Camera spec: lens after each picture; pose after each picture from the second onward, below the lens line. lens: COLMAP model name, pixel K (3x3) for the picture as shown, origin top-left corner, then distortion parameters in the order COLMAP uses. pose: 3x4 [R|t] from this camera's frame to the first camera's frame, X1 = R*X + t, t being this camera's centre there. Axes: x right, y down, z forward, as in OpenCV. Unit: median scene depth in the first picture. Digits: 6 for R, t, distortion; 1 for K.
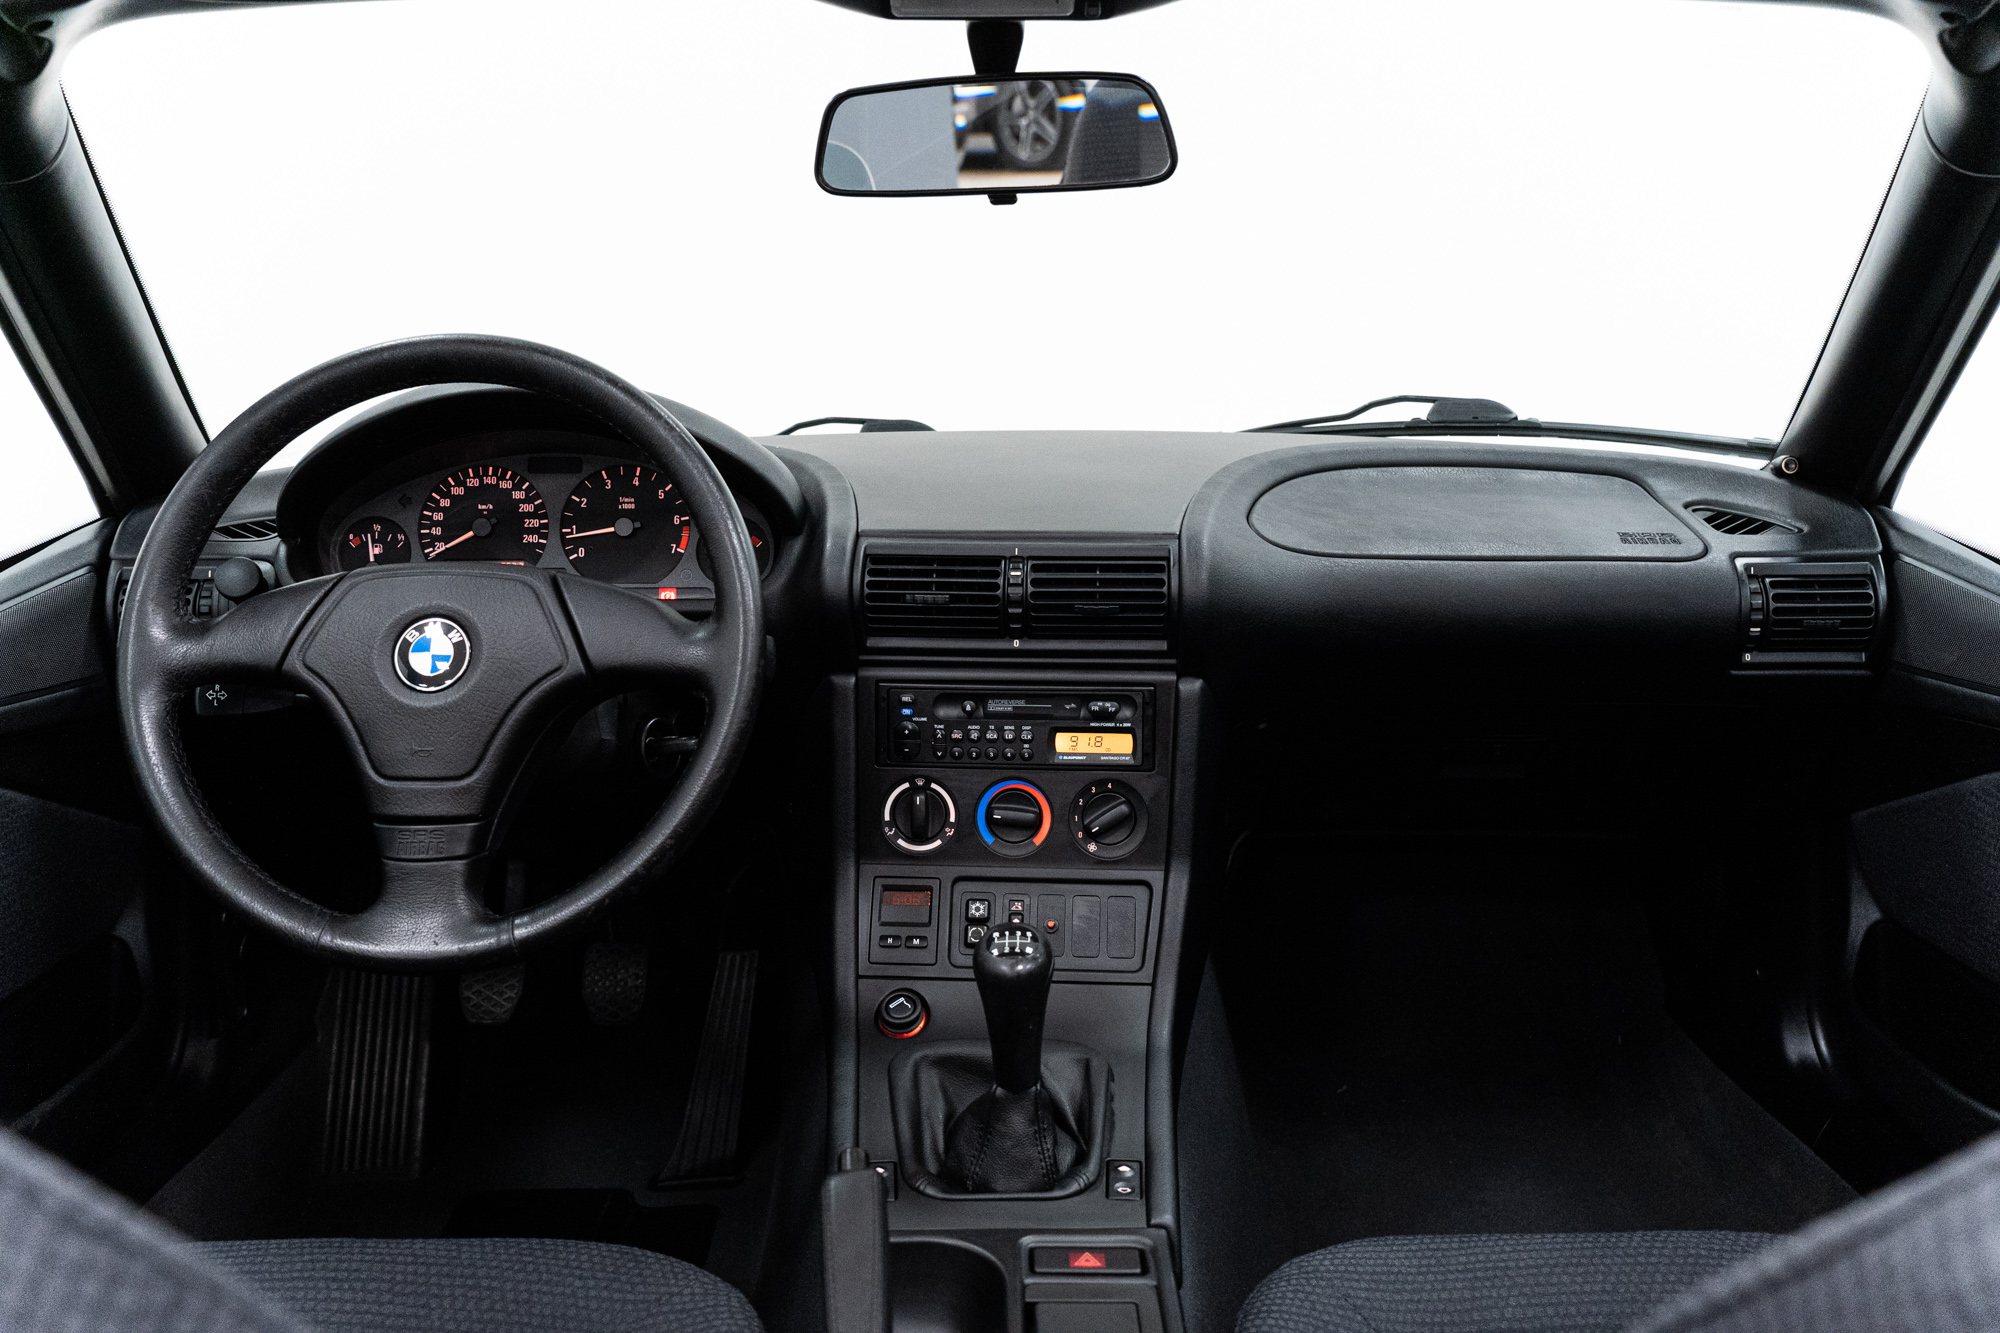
lens RADIAL K [[1730.0, 0, 1000.0], [0, 1730.0, 666.5], [0, 0, 1]] dist [0.010546, 0.006334]
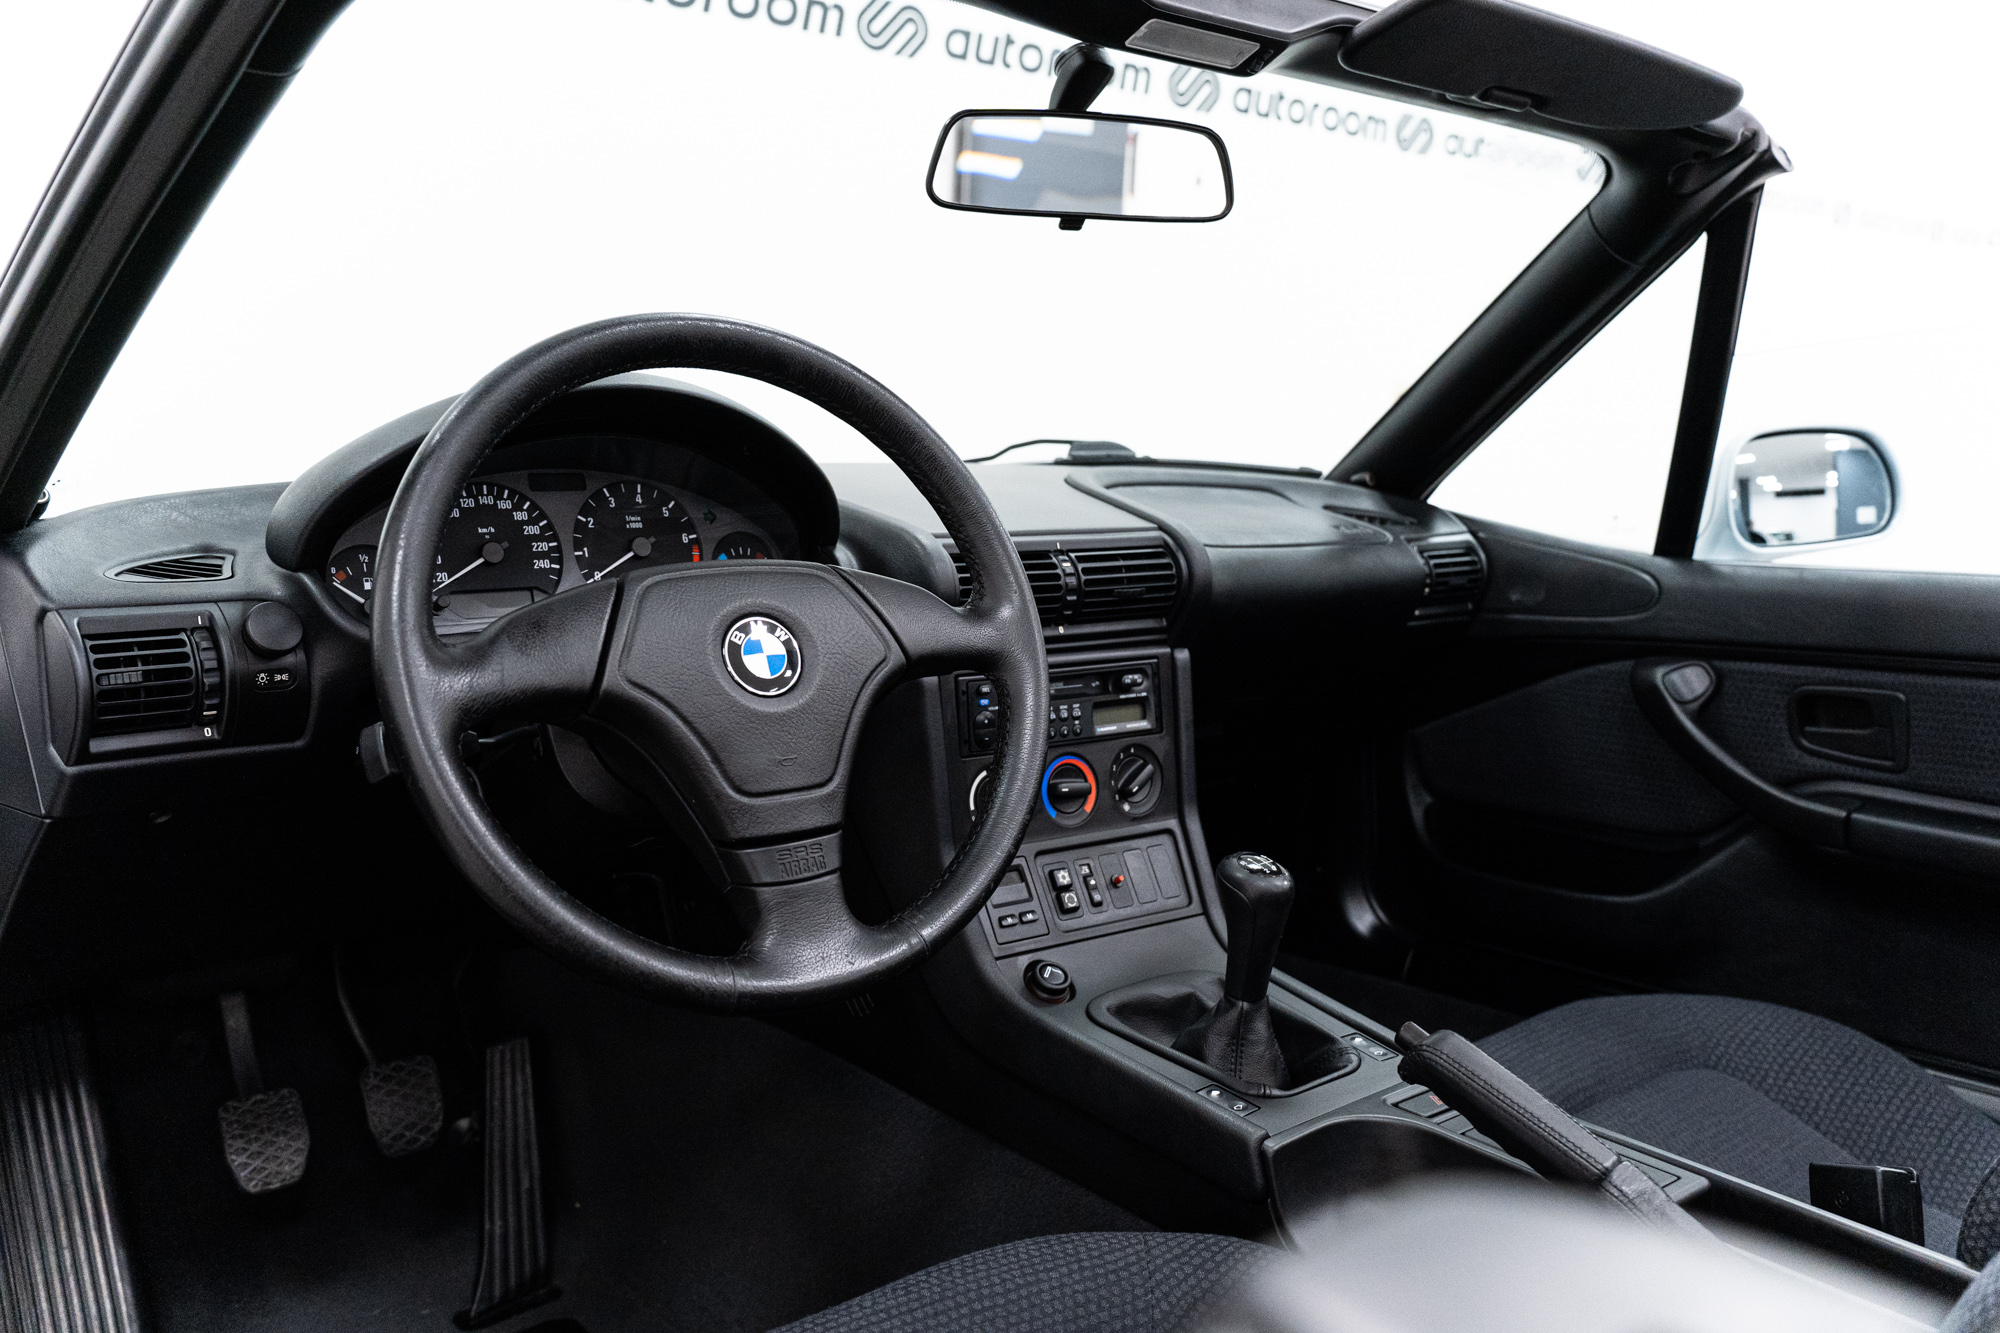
lens RADIAL K [[1601.3, 0, 1000.0], [0, 1601.3, 666.5], [0, 0, 1]] dist [0.003210, 0.002582]
pose [[0.774400, -0.080461, 0.627559, -0.655407], [0.122970, 0.992107, -0.024544, 0.029624], [-0.620631, 0.096178, 0.778182, 0.235367]]
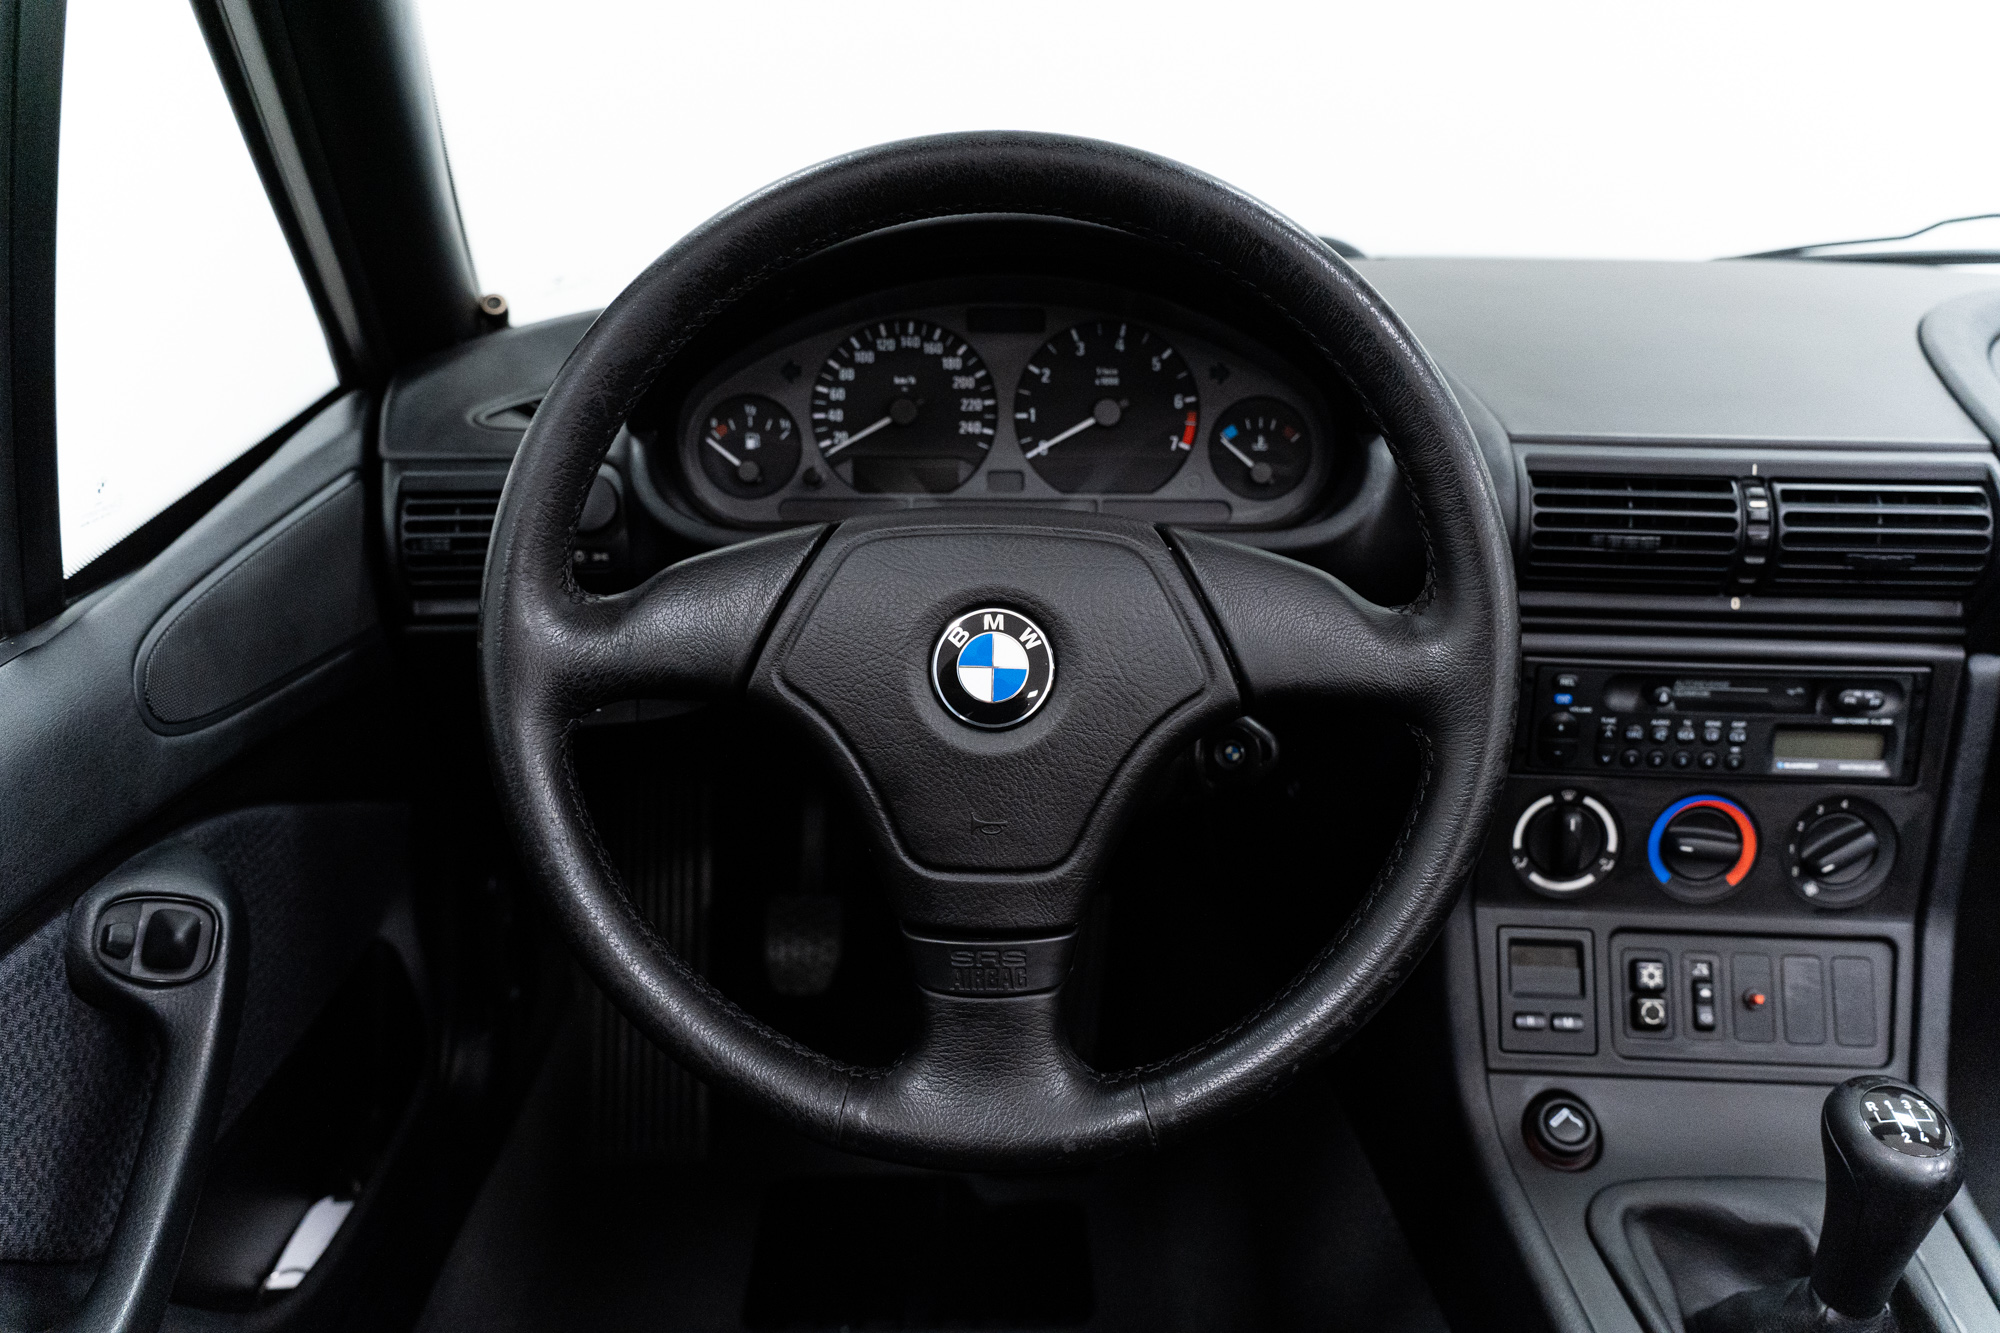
lens RADIAL K [[1601.3, 0, 1000.0], [0, 1601.3, 666.5], [0, 0, 1]] dist [0.003210, 0.002582]
pose [[0.999855, 0.004721, 0.016375, -0.289666], [-0.007119, 0.988711, 0.149669, -0.080998], [-0.015484, -0.149763, 0.988601, 0.372618]]
